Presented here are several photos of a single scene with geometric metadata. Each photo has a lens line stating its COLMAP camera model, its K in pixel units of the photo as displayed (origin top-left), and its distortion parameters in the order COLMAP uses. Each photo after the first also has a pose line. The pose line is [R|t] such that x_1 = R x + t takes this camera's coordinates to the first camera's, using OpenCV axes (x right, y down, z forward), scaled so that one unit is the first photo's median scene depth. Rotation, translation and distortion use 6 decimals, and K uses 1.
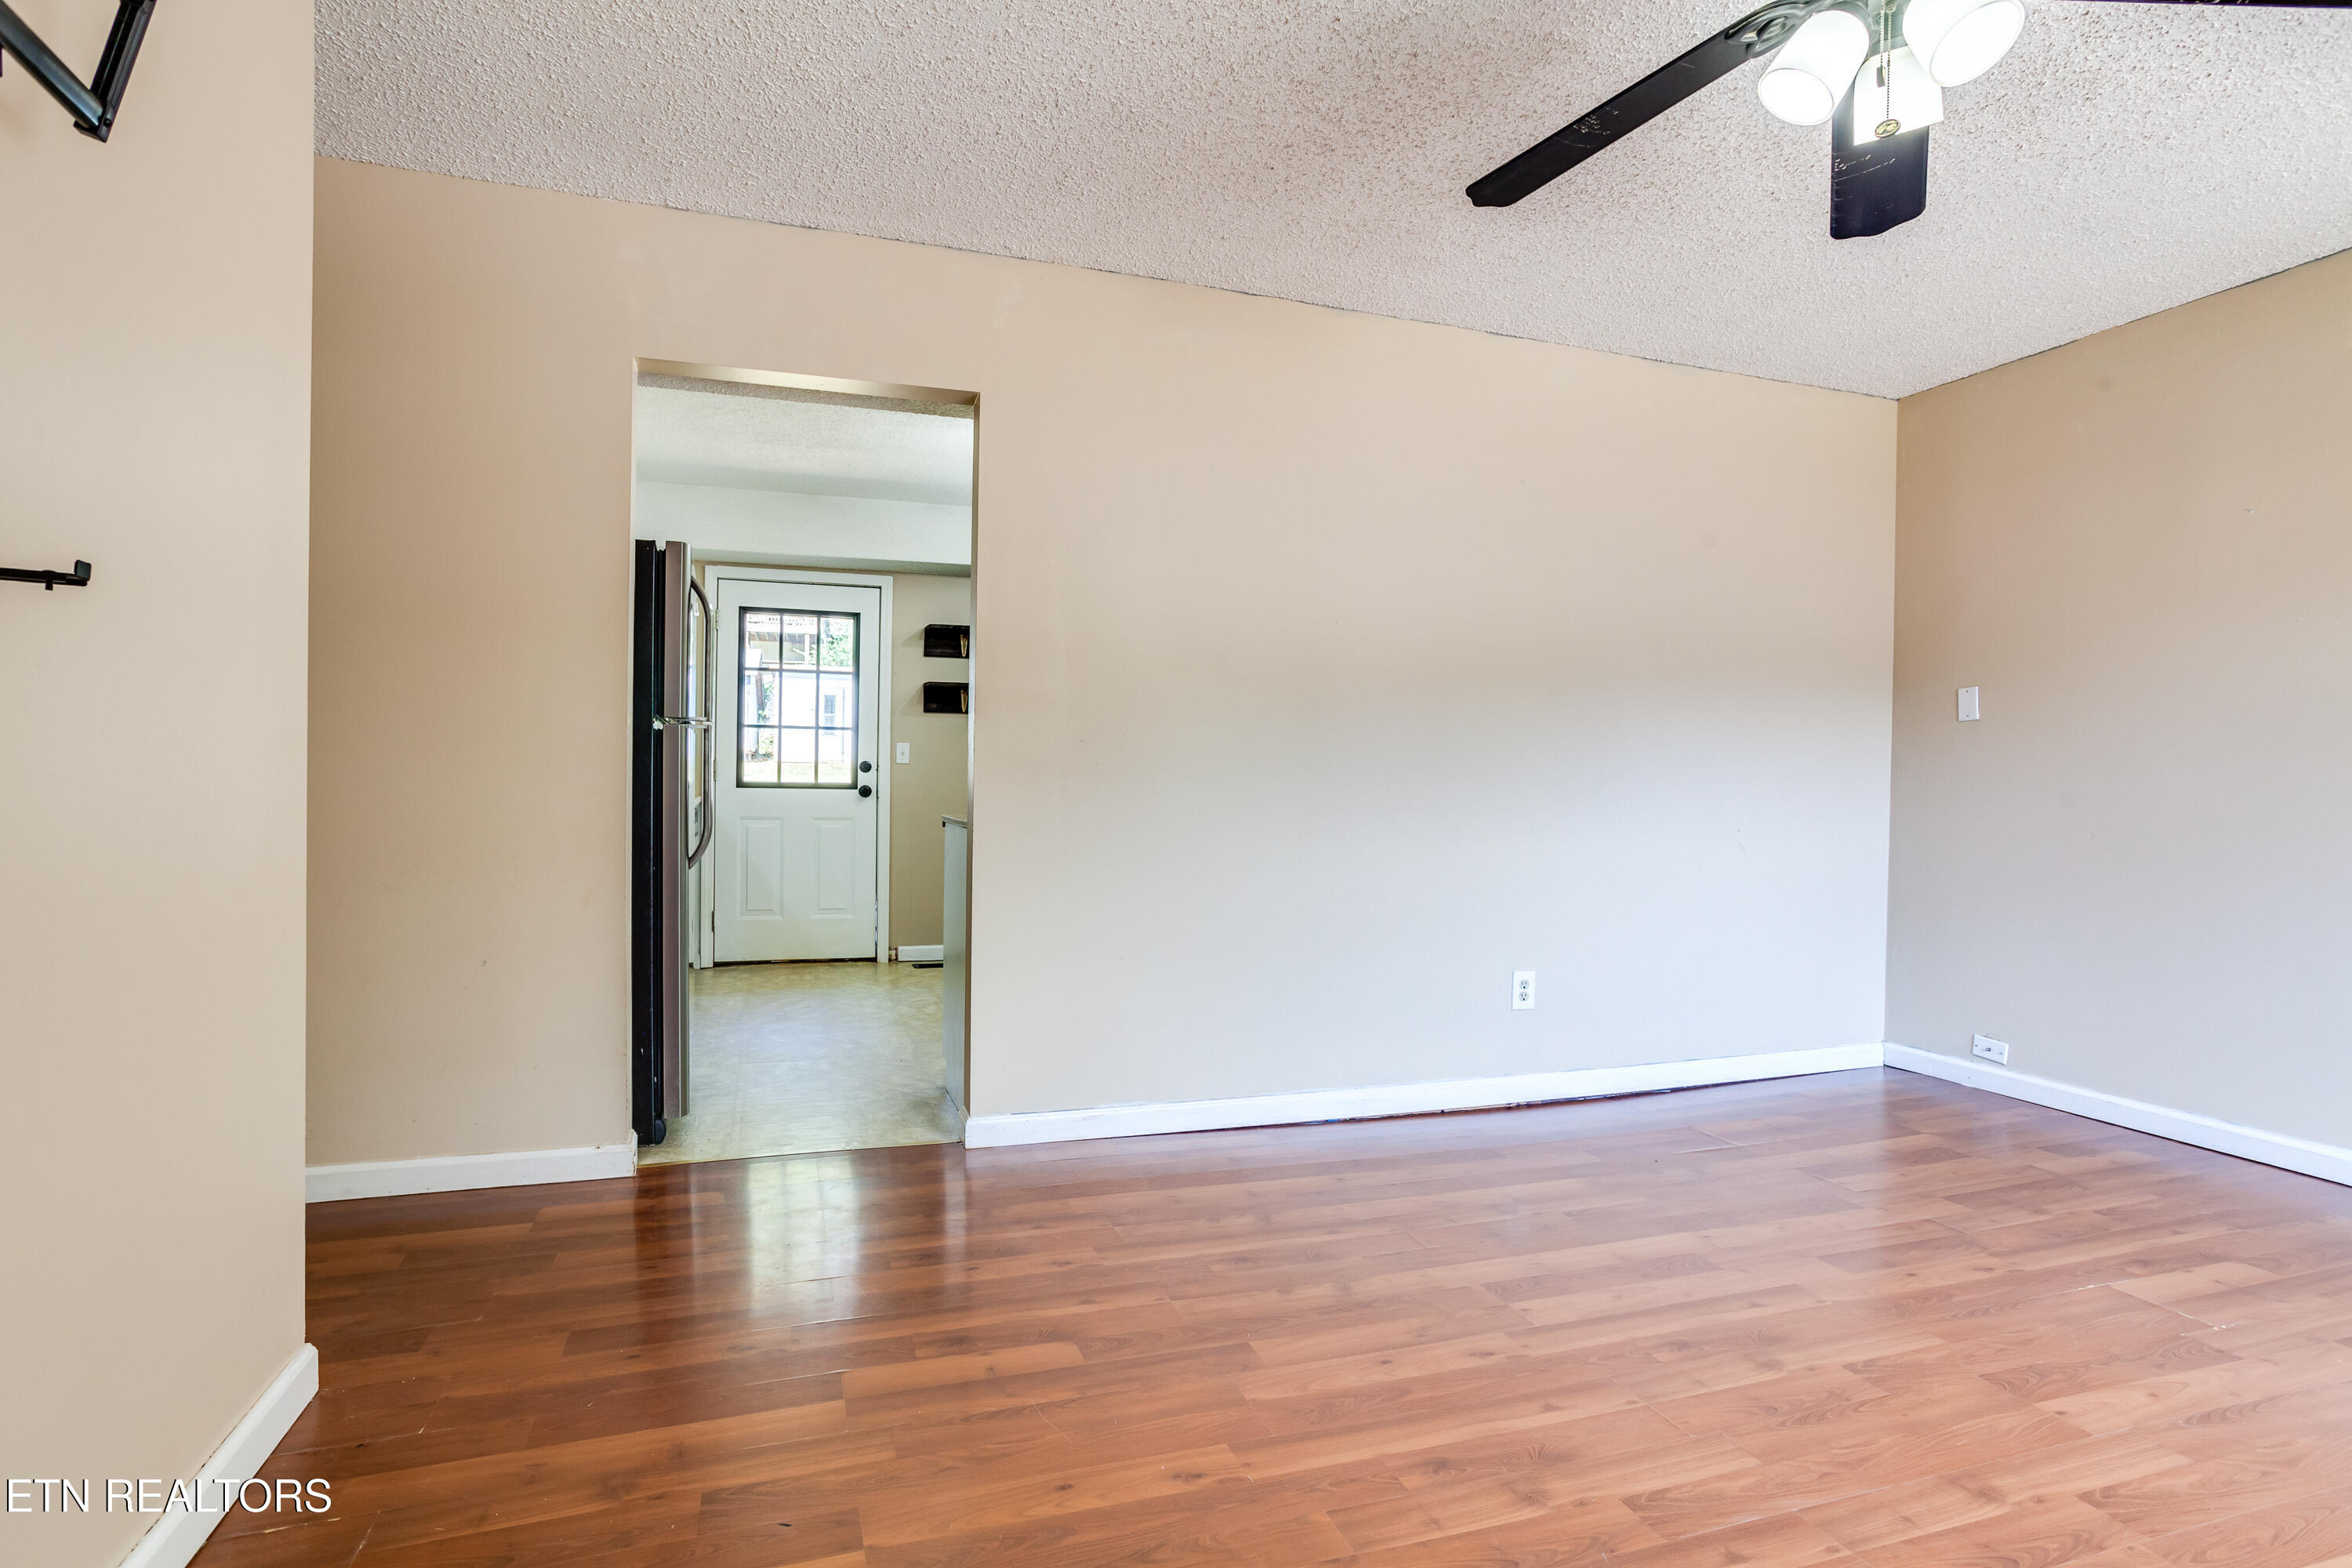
lens RADIAL K [[1163.5, 0, 1115.0], [0, 1163.5, 785.8], [0, 0, 1]] dist [-0.044150, 0.021499]
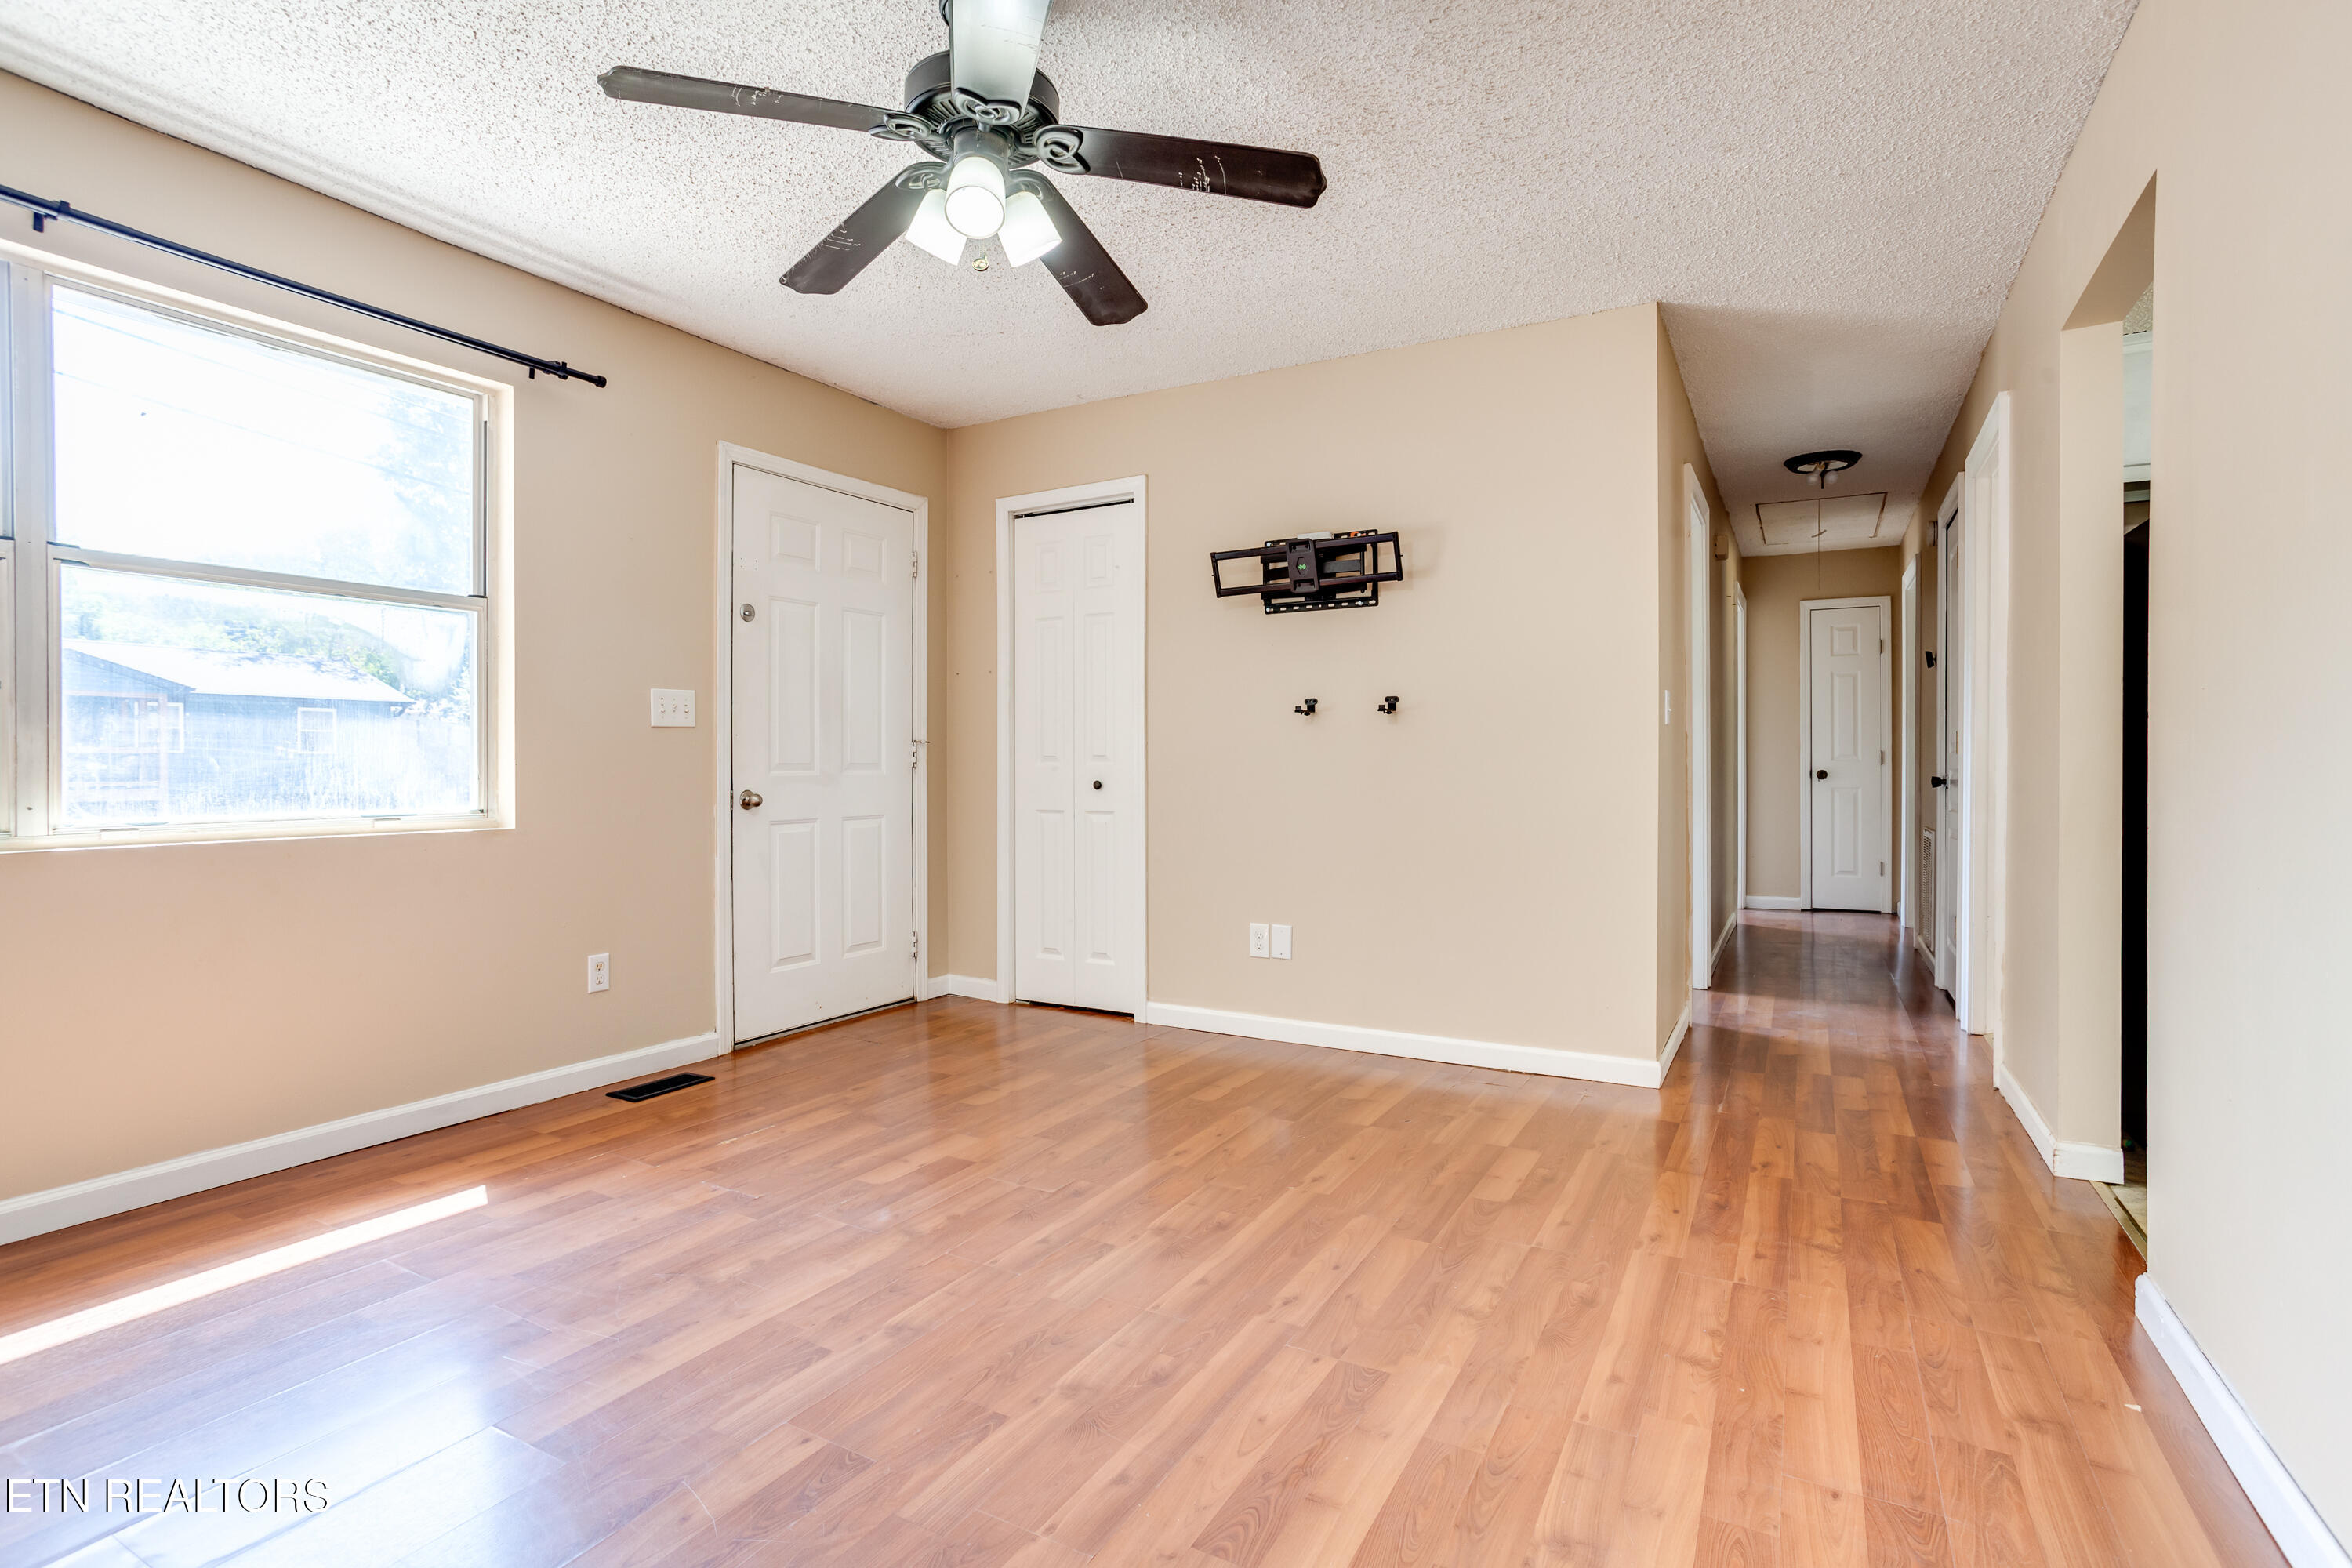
lens RADIAL K [[1115.4, 0, 1150.1], [0, 1115.4, 772.6], [0, 0, 1]] dist [-0.054917, 0.037415]
pose [[-0.724998, -0.005999, -0.688724, 1.002700], [-0.008050, 0.999968, -0.000235, 0.007669], [0.688703, 0.005374, -0.725023, 1.477147]]
